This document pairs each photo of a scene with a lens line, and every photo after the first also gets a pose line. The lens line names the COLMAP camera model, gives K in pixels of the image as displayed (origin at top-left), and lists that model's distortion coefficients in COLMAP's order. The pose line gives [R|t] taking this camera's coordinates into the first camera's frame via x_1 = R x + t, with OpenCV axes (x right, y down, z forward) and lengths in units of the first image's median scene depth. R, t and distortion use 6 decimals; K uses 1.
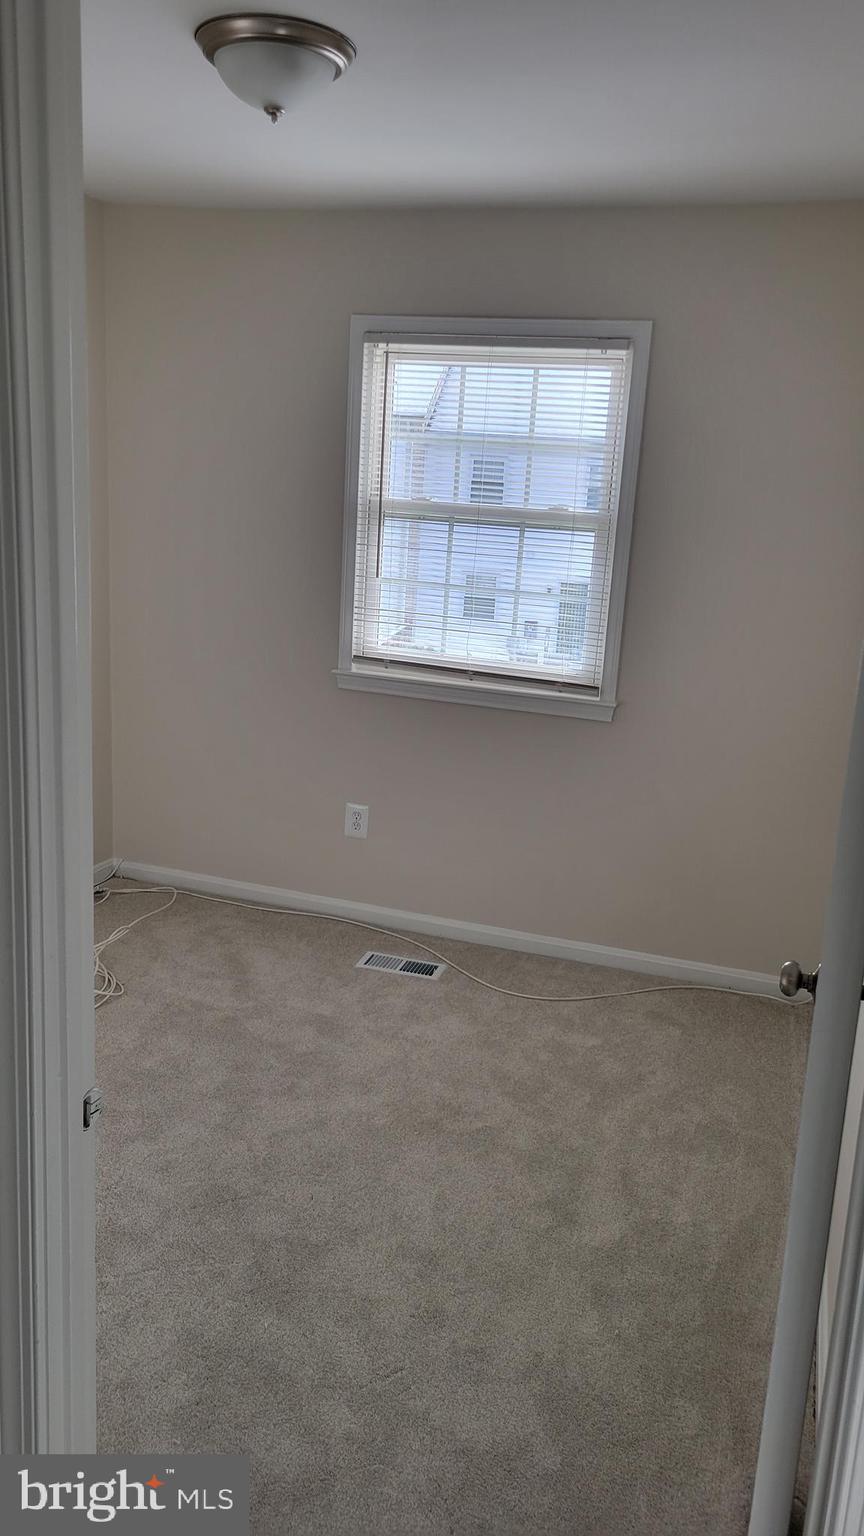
lens RADIAL K [[1150.7, 0, 431.2], [0, 1150.7, 780.9], [0, 0, 1]] dist [0.065108, -0.049177]
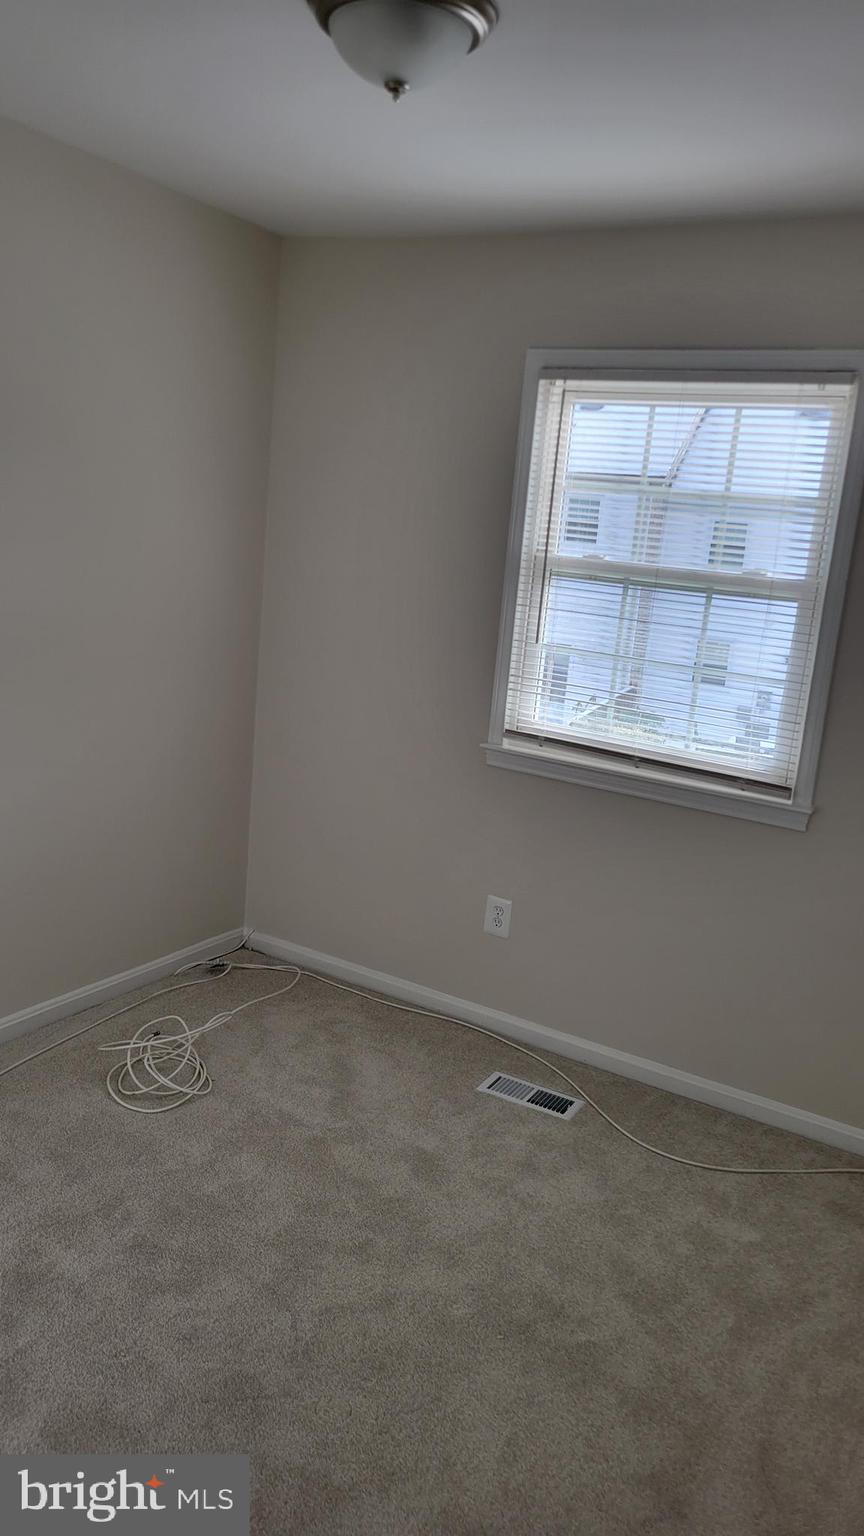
lens RADIAL K [[1150.7, 0, 420.1], [0, 1150.7, 771.6], [0, 0, 1]] dist [0.065108, -0.049177]
pose [[0.976340, 0.072156, -0.203848, 0.056437], [-0.083327, 0.995425, -0.046749, -0.034060], [0.199543, 0.062629, 0.977886, 0.145350]]
